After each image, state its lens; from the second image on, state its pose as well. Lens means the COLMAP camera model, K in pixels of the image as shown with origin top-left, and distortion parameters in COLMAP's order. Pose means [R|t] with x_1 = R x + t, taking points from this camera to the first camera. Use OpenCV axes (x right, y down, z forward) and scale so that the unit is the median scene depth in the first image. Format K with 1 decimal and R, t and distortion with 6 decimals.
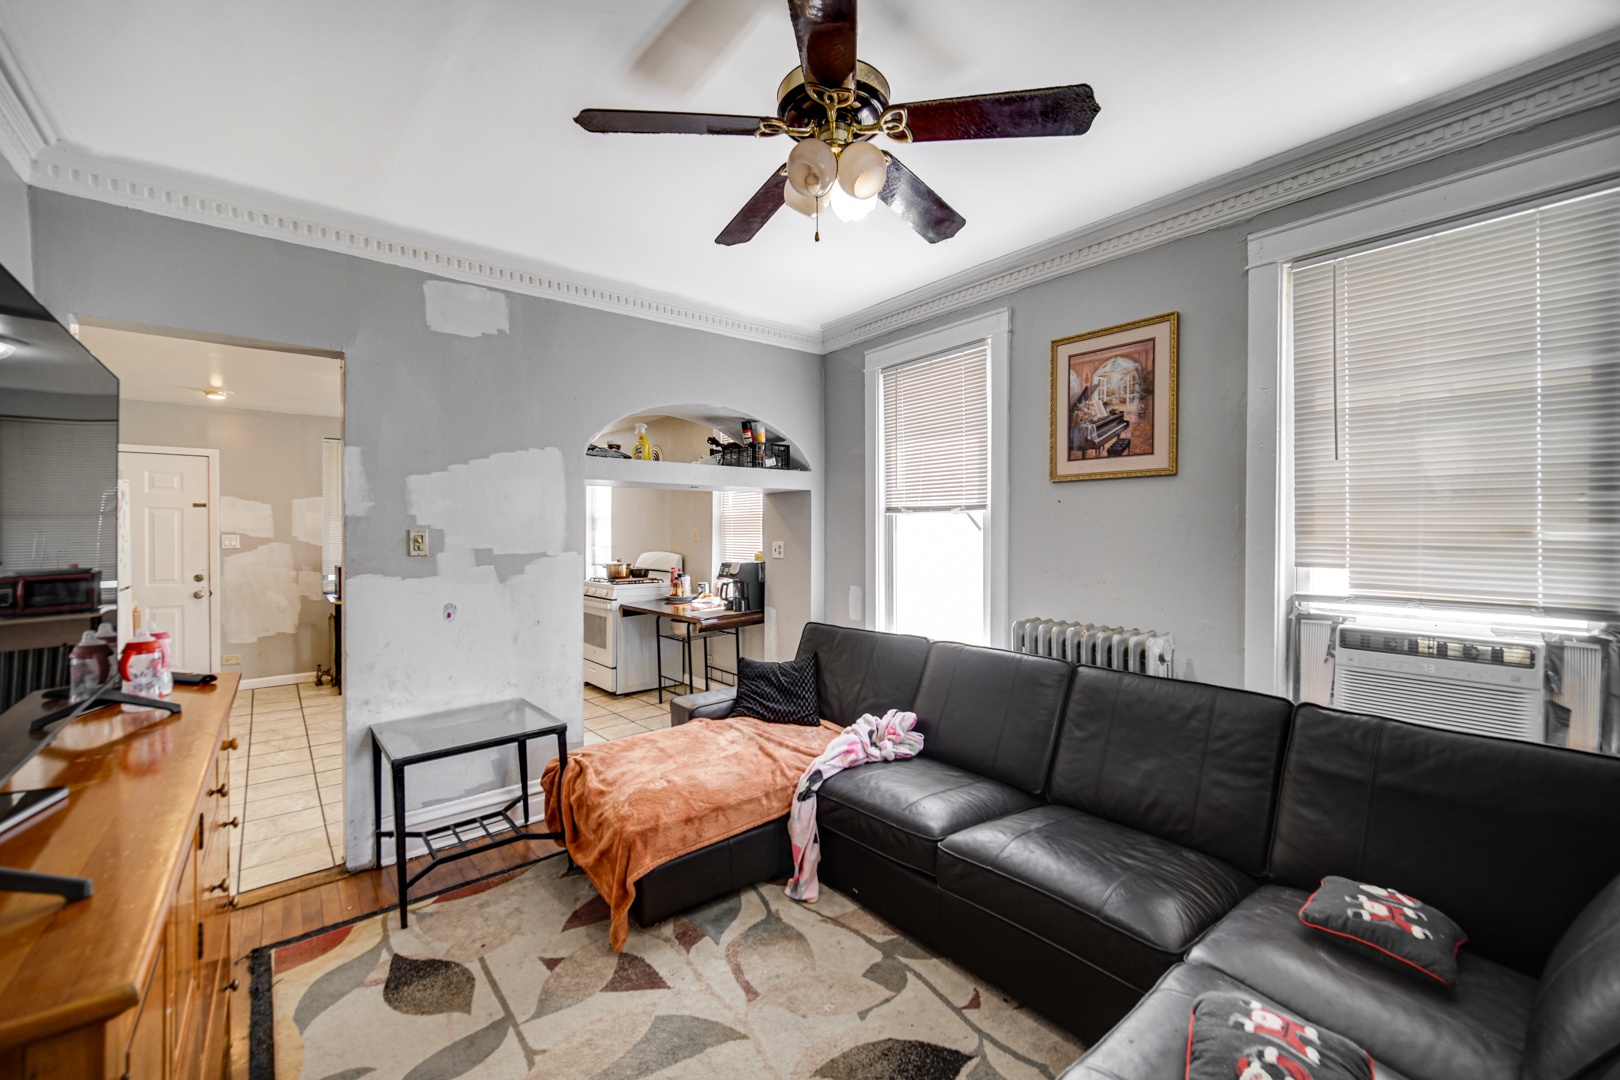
lens RADIAL K [[633.5, 0, 794.7], [0, 633.5, 537.6], [0, 0, 1]] dist [-0.002955, 0.000041]
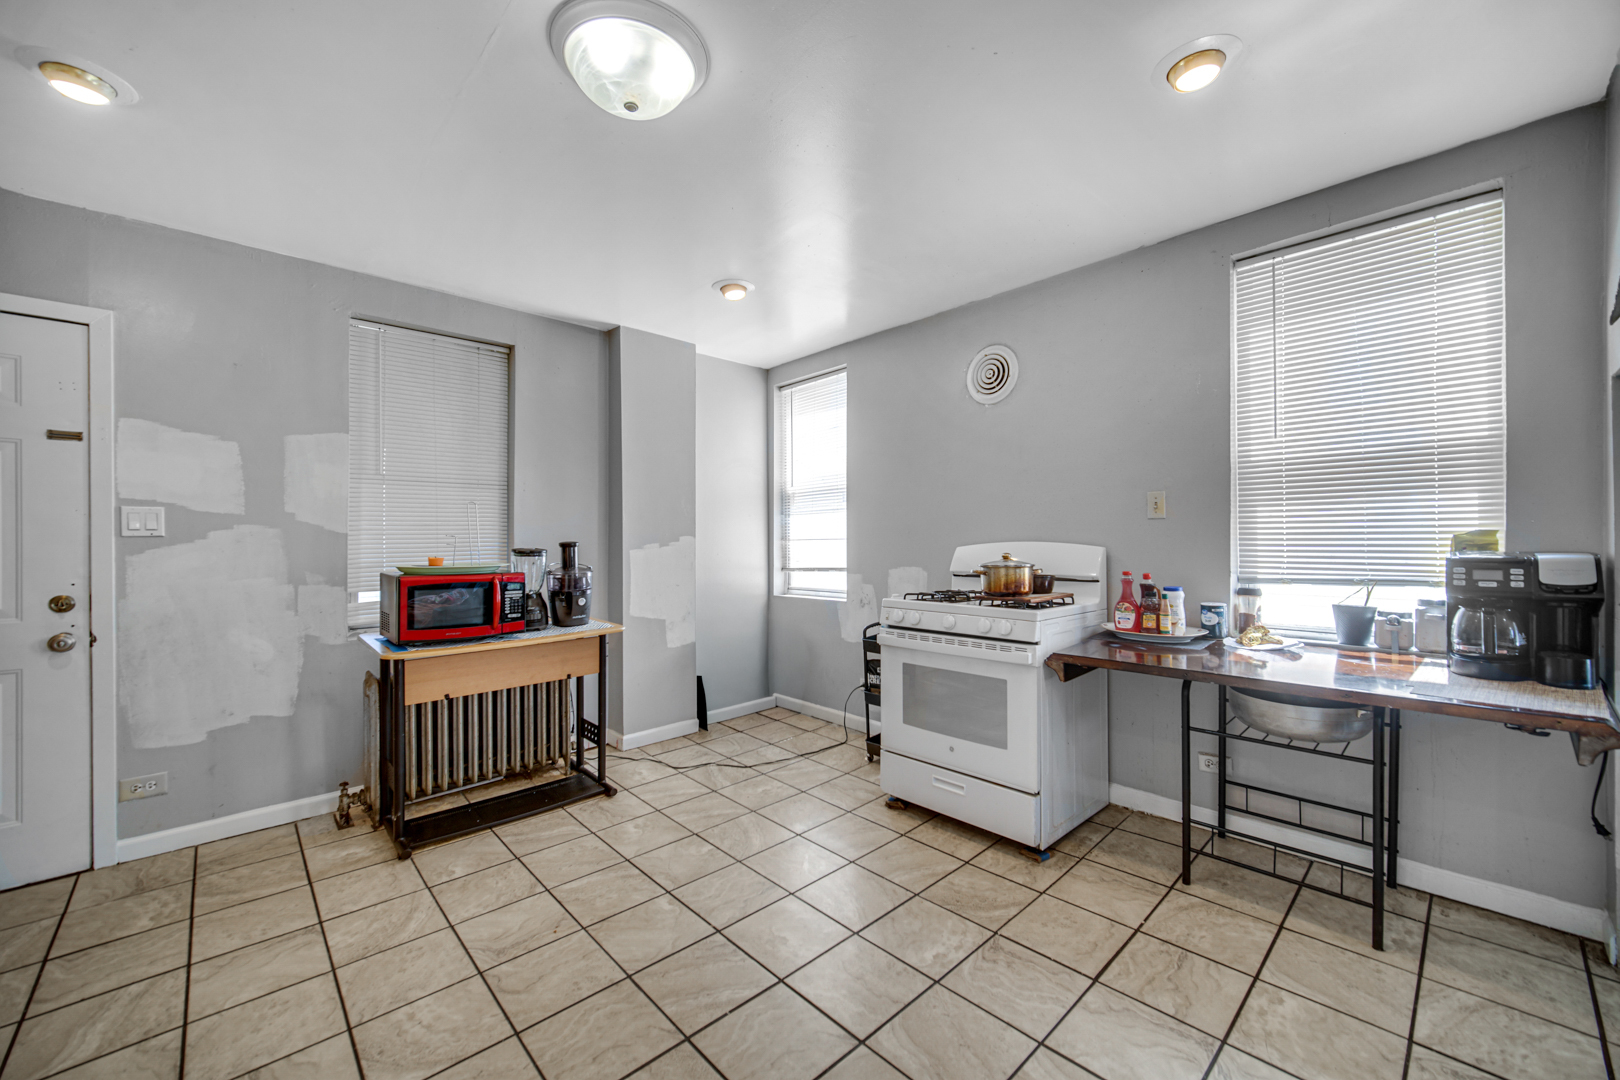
lens RADIAL K [[633.5, 0, 825.2], [0, 633.5, 538.4], [0, 0, 1]] dist [-0.002955, 0.000041]
pose [[0.998078, -0.004000, 0.061835, -0.425437], [0.004493, 0.999959, -0.007848, 0.023456], [-0.061801, 0.008111, 0.998056, 0.508652]]
